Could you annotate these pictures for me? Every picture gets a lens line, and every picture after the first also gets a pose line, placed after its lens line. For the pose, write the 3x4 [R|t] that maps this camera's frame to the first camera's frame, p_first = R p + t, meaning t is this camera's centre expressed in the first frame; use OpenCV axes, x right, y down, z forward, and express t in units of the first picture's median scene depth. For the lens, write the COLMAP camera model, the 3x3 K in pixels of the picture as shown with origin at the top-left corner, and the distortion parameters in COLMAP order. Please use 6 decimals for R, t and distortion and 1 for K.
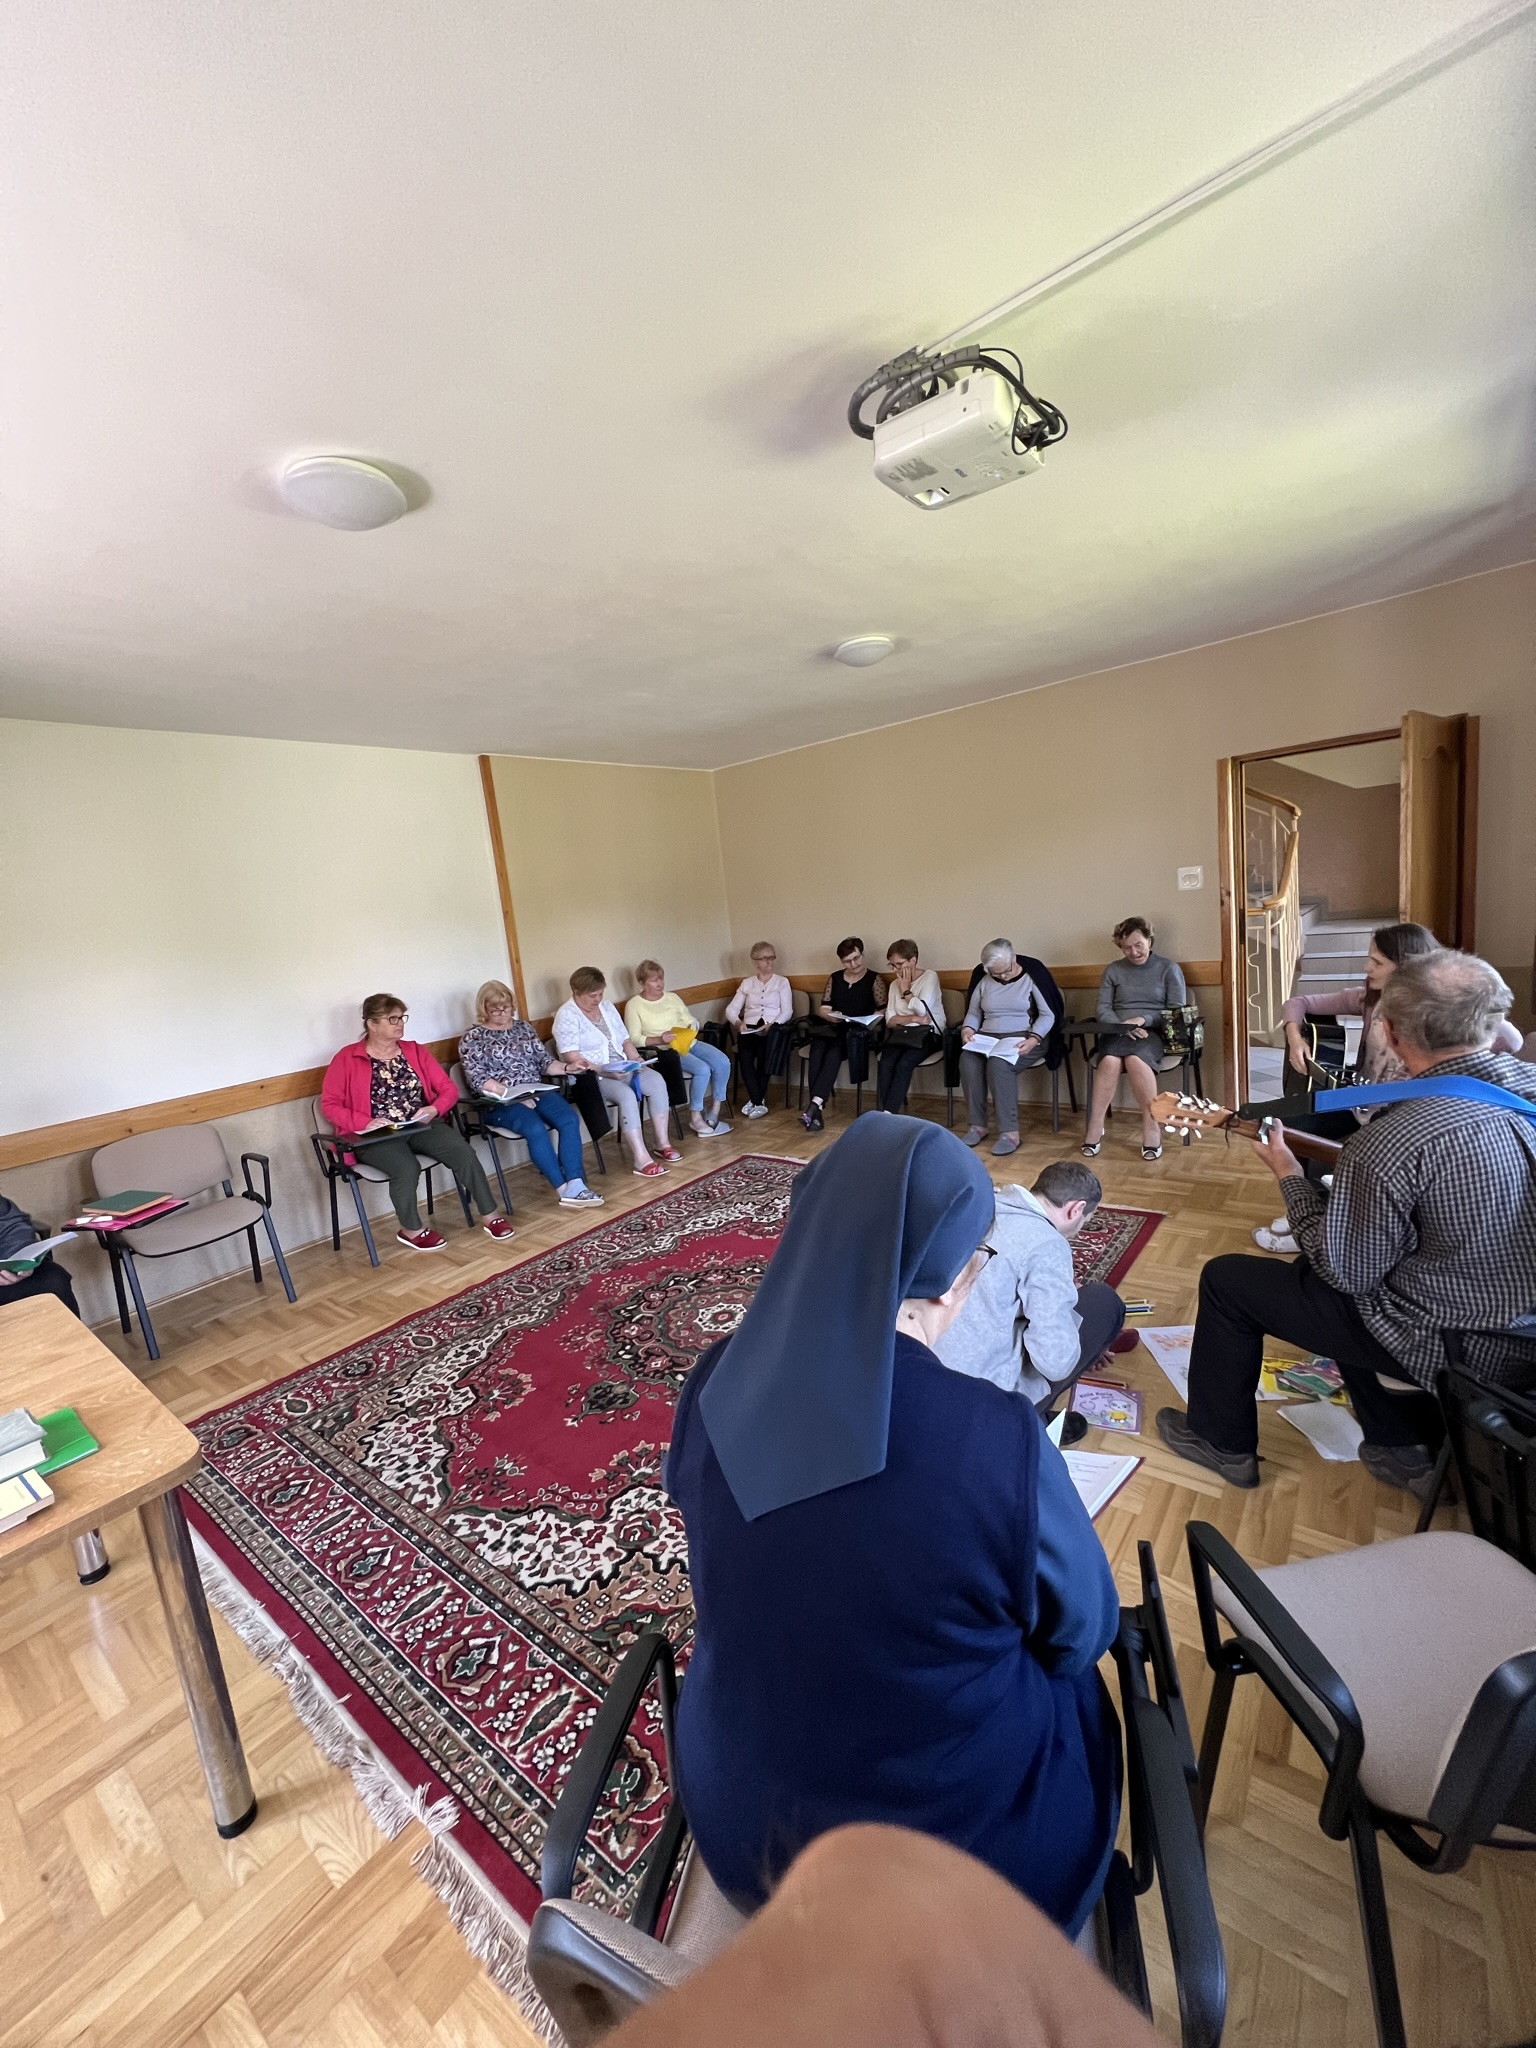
lens RADIAL K [[822.8, 0, 769.0], [0, 822.8, 1028.1], [0, 0, 1]] dist [0.001401, 0.000060]
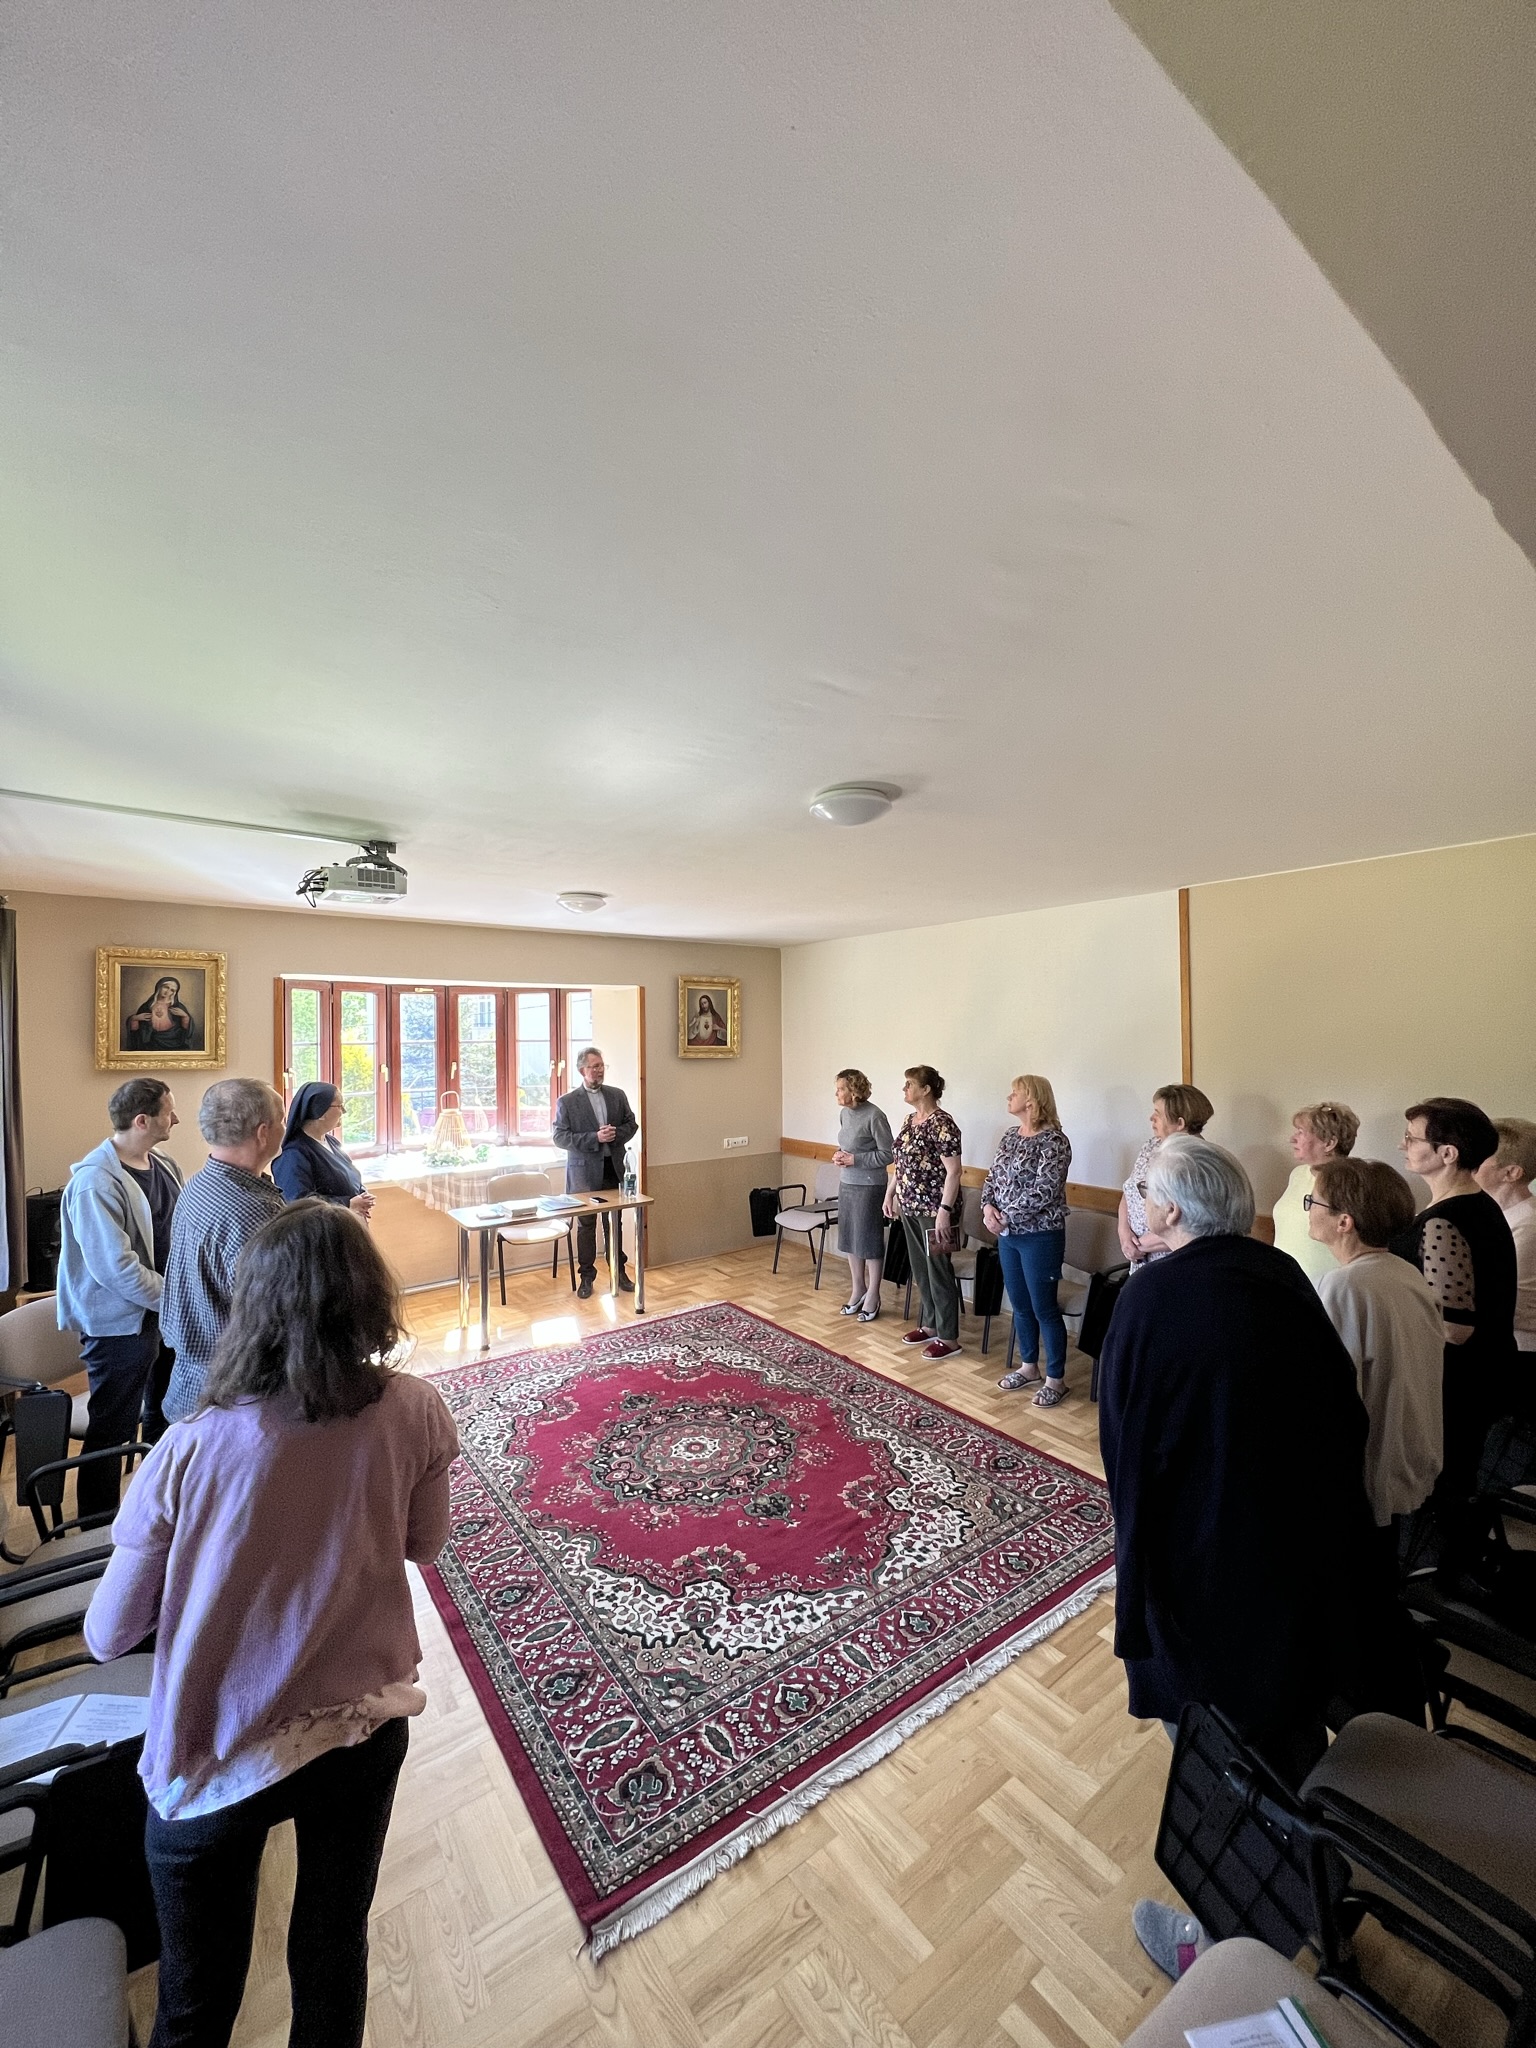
lens RADIAL K [[822.8, 0, 772.7], [0, 822.8, 1028.8], [0, 0, 1]] dist [0.001401, 0.000060]
pose [[-0.267592, 0.106129, -0.957670, 0.943993], [-0.111884, 0.983770, 0.140283, -0.400825], [0.957014, 0.144686, -0.251375, 1.269800]]
